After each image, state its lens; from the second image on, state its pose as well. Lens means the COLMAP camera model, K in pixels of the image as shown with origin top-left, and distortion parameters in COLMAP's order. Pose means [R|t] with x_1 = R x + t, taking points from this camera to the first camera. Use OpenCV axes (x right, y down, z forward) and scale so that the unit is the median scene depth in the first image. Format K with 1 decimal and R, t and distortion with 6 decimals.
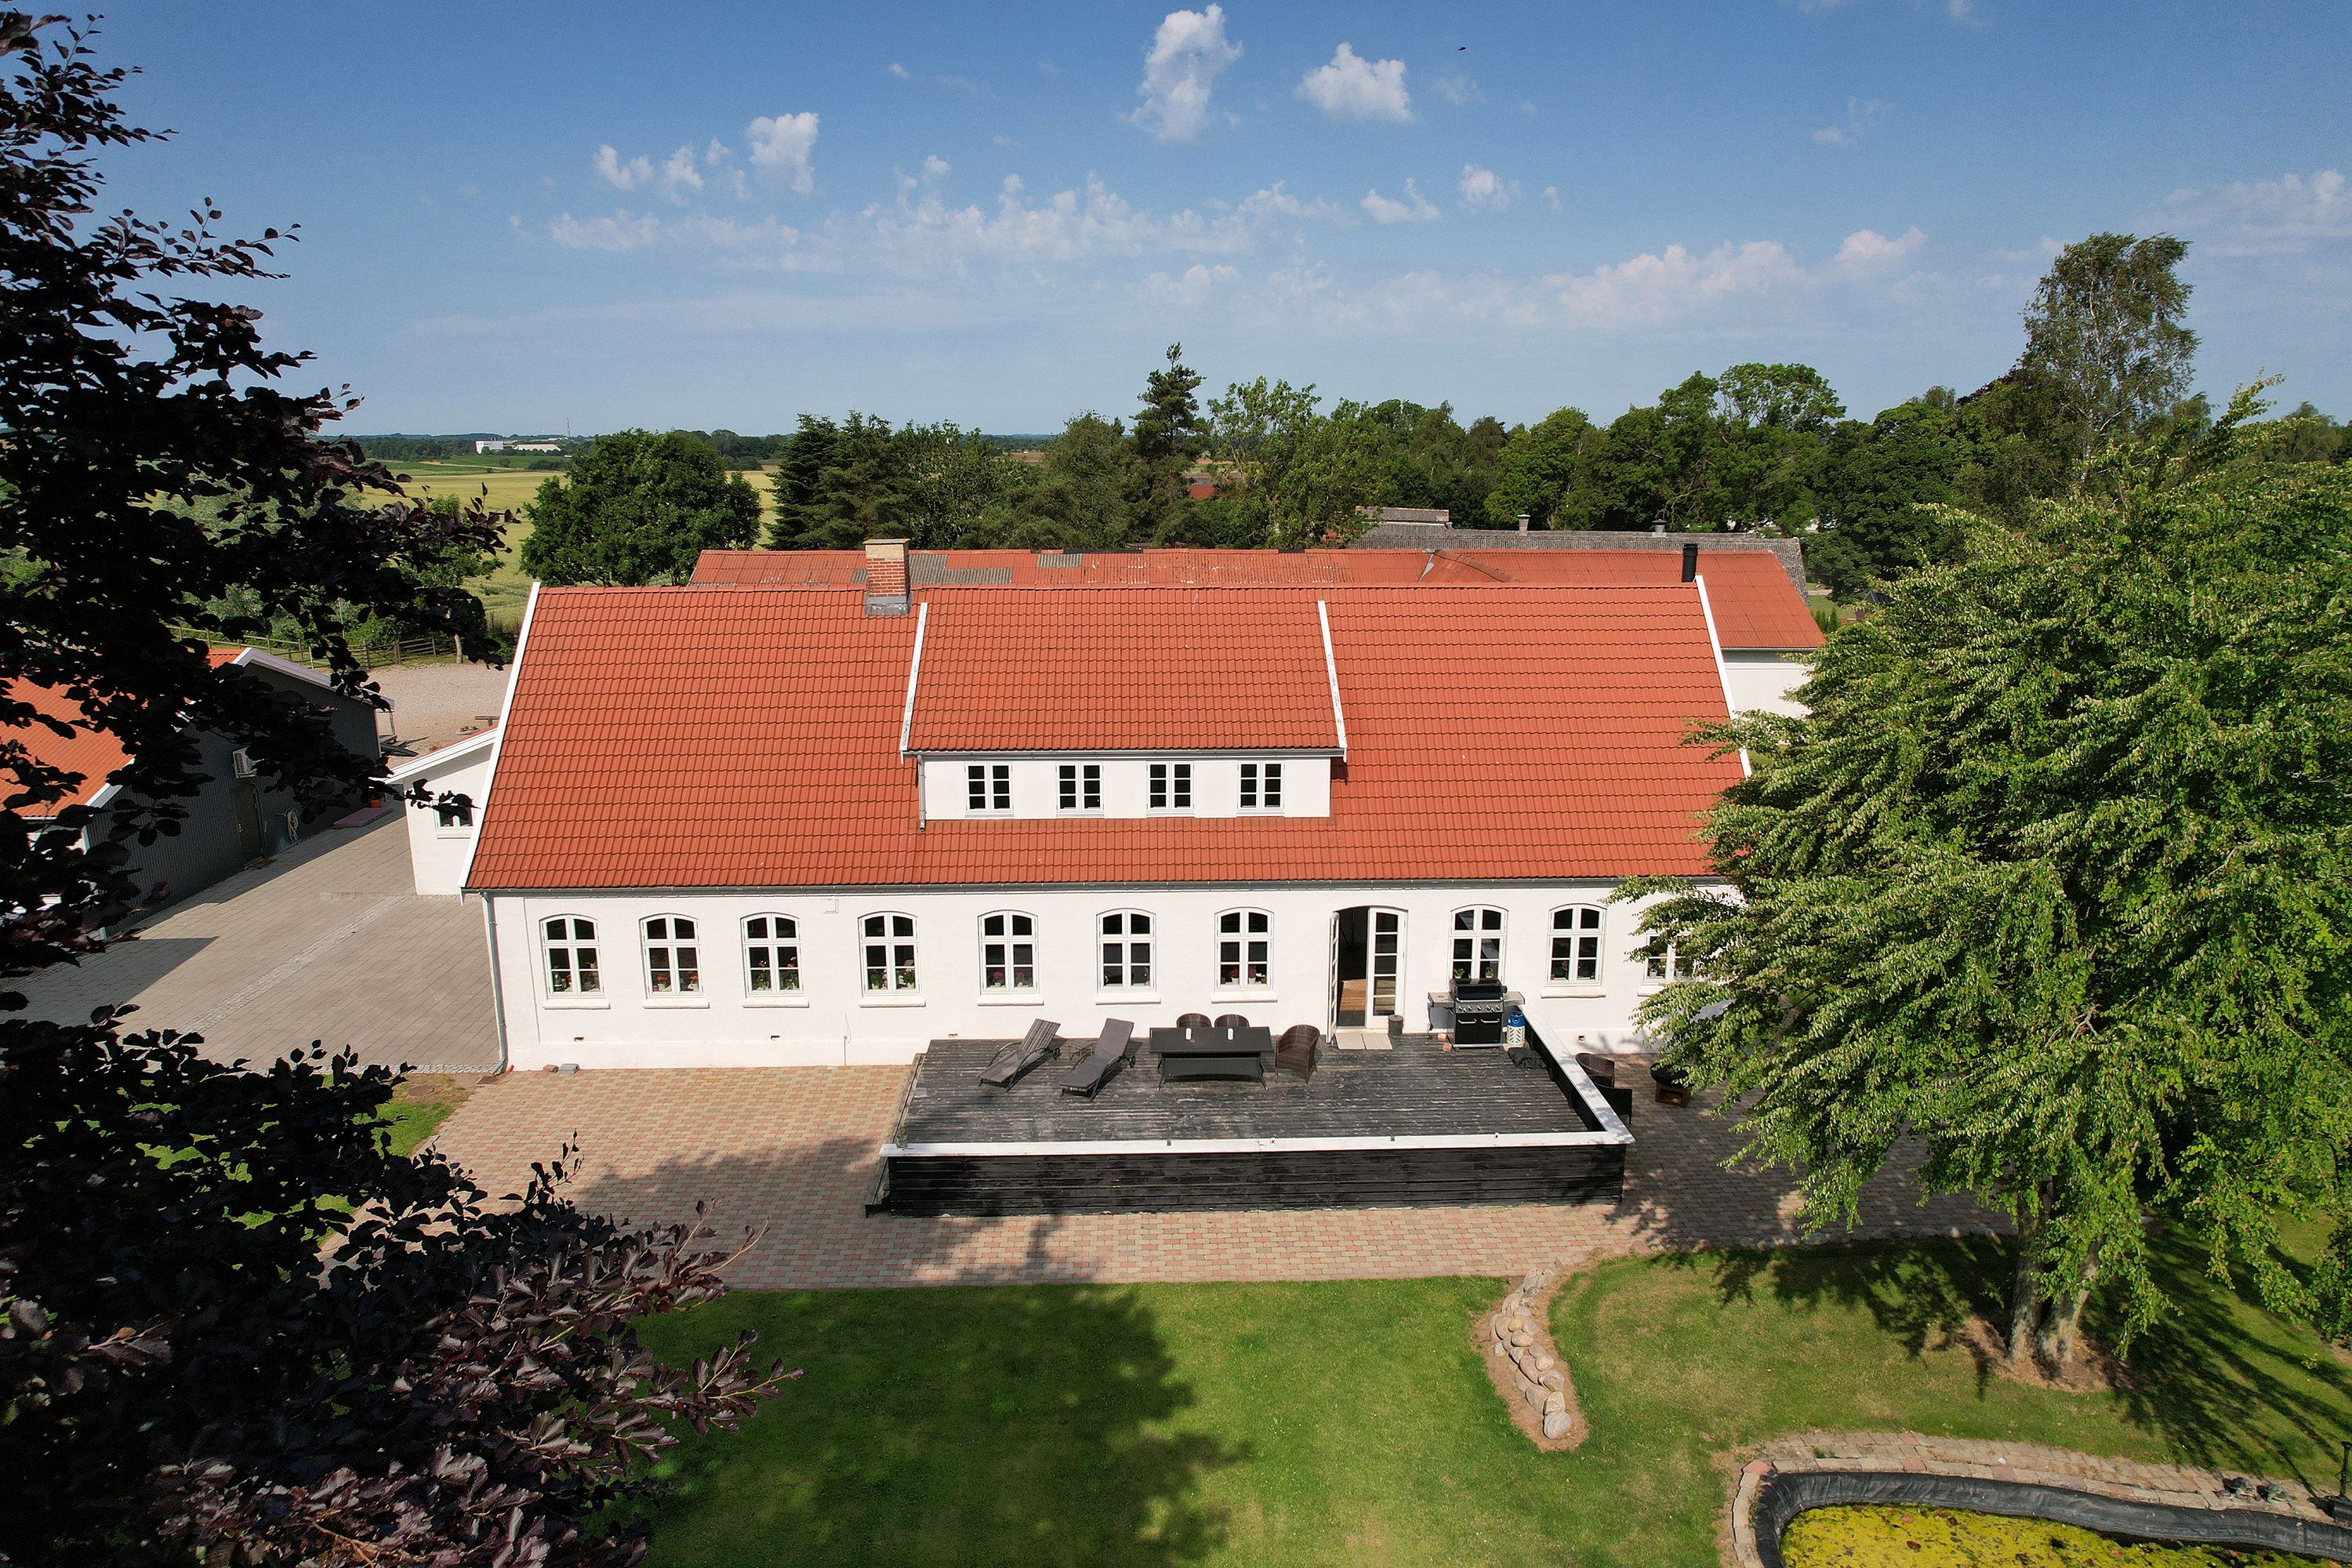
lens RADIAL K [[1483.8, 0, 1182.8], [0, 1483.8, 820.0], [0, 0, 1]] dist [-0.074021, 0.064306]
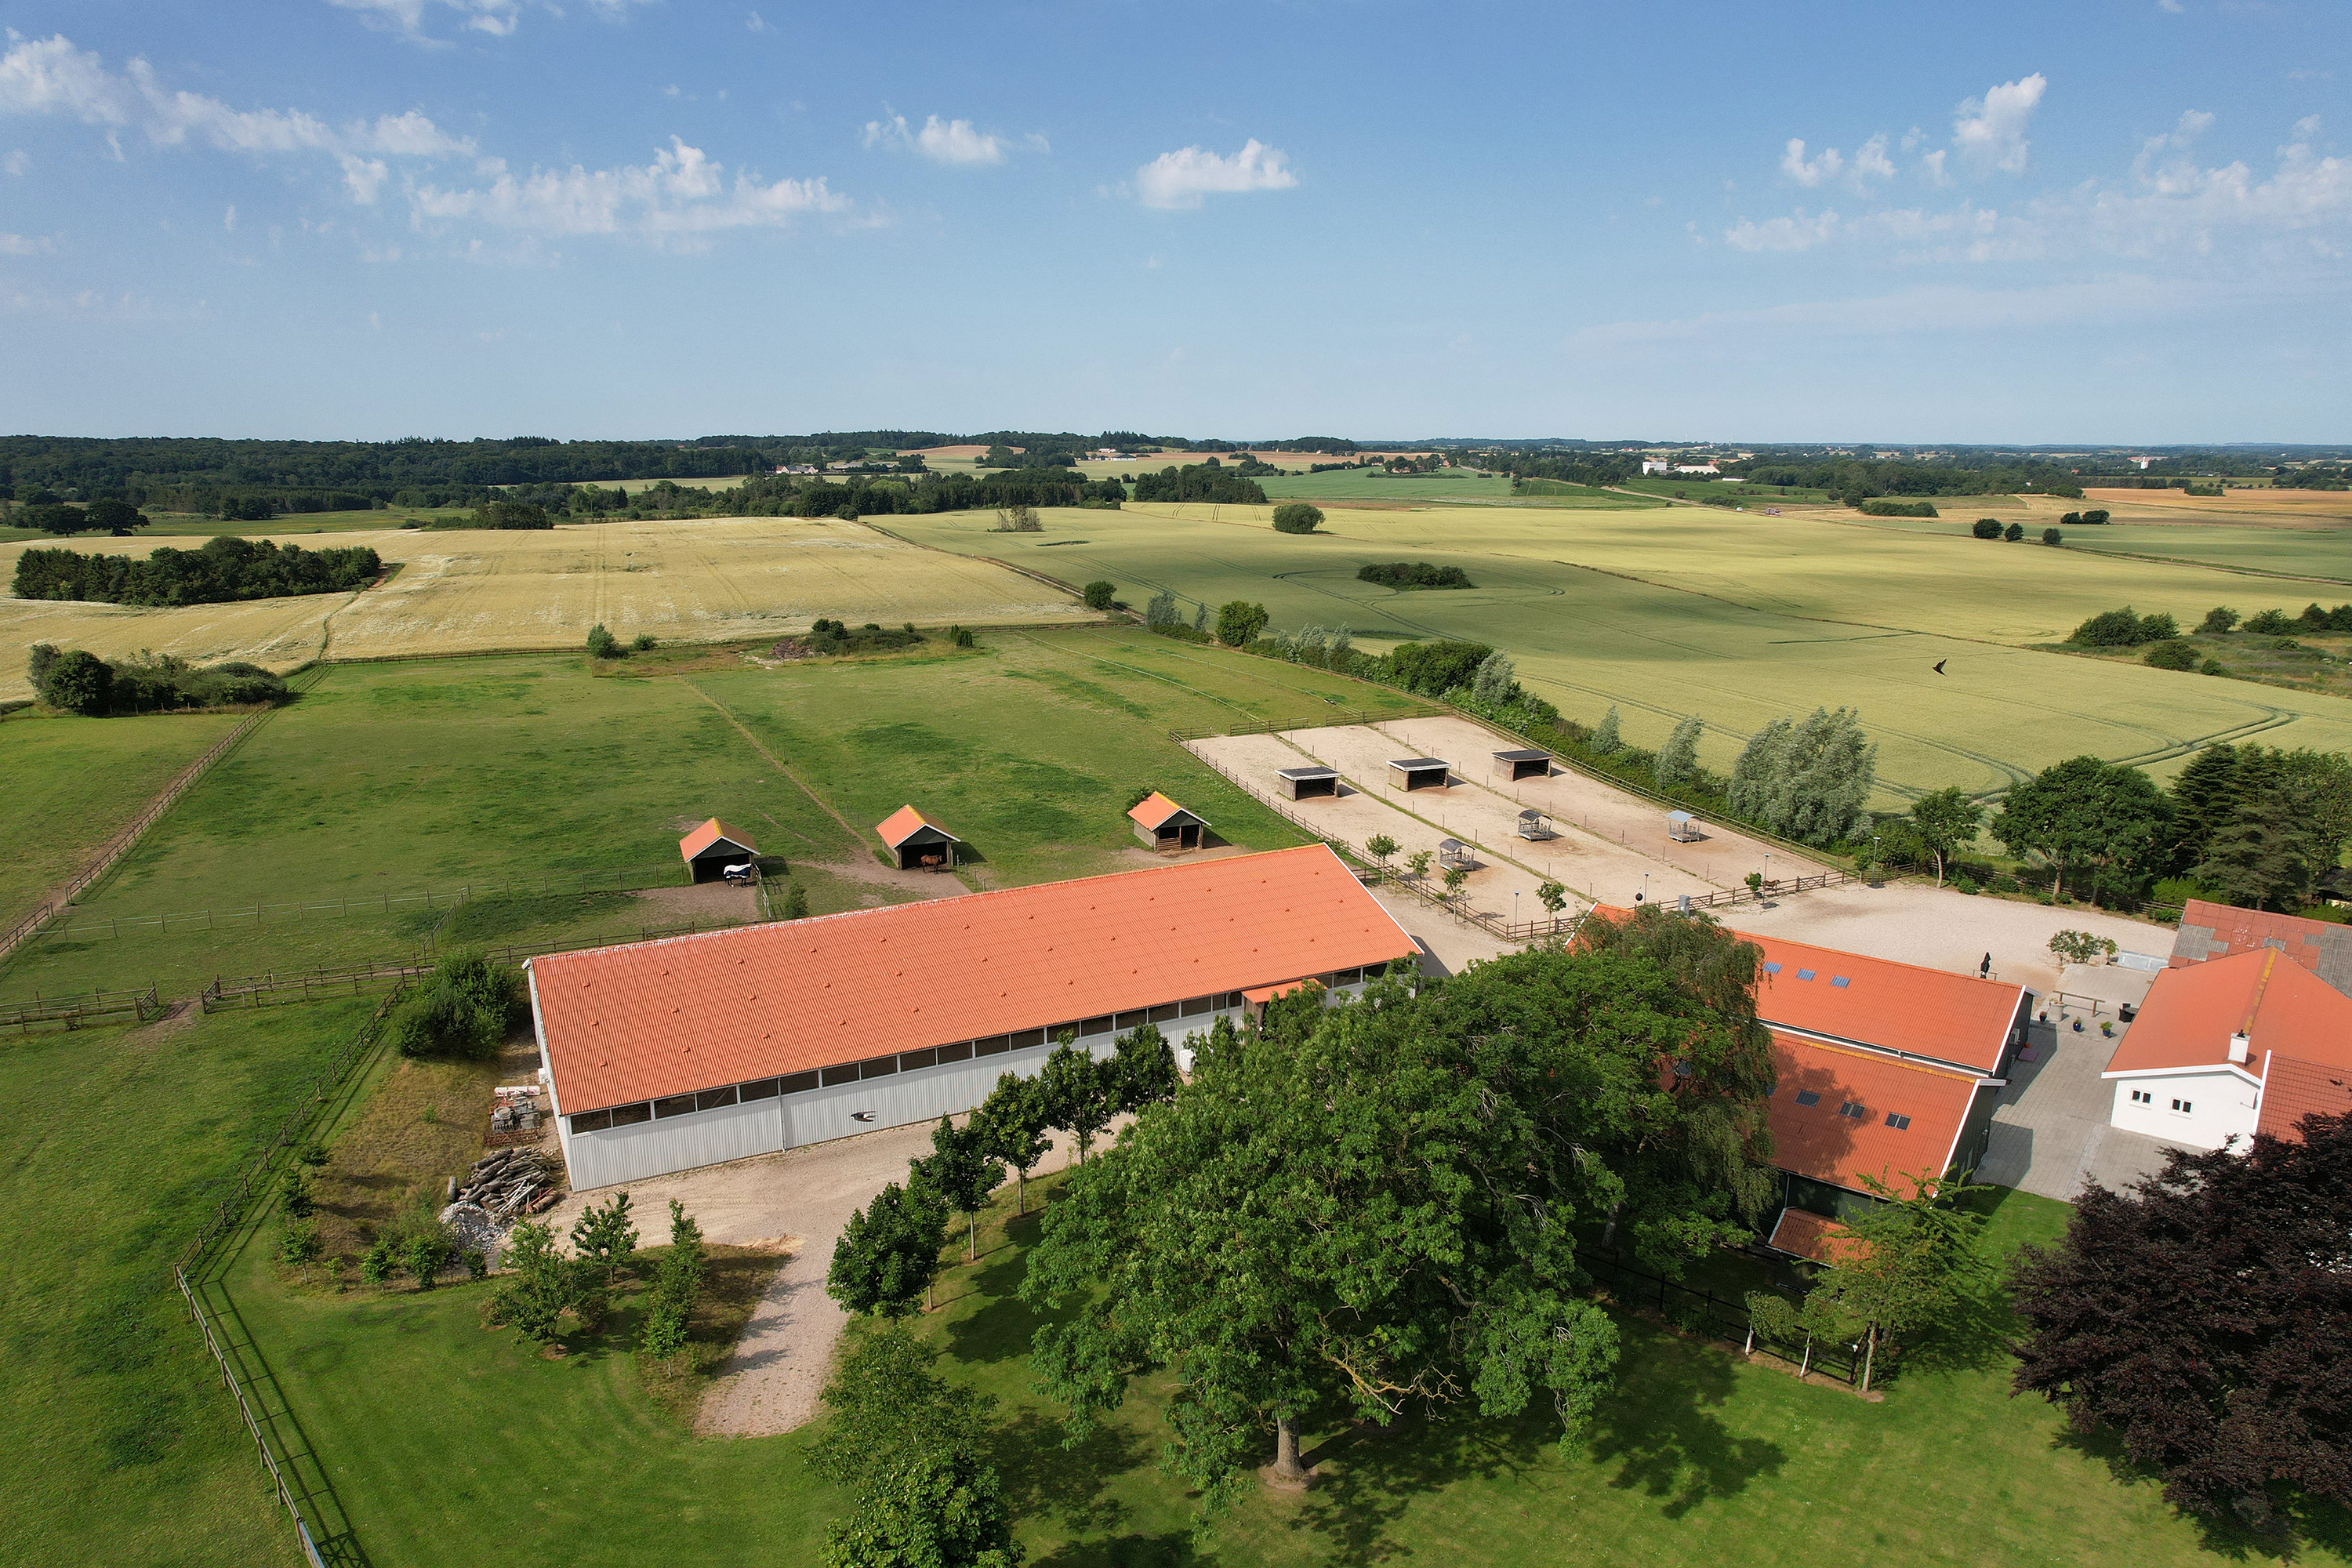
lens RADIAL K [[1461.7, 0, 1173.3], [0, 1461.7, 872.3], [0, 0, 1]] dist [-0.057249, 0.053118]
pose [[0.750835, 0.182732, -0.634709, -0.370806], [-0.157956, 0.982761, 0.096081, -0.434823], [0.641324, 0.028115, 0.766755, -2.241977]]
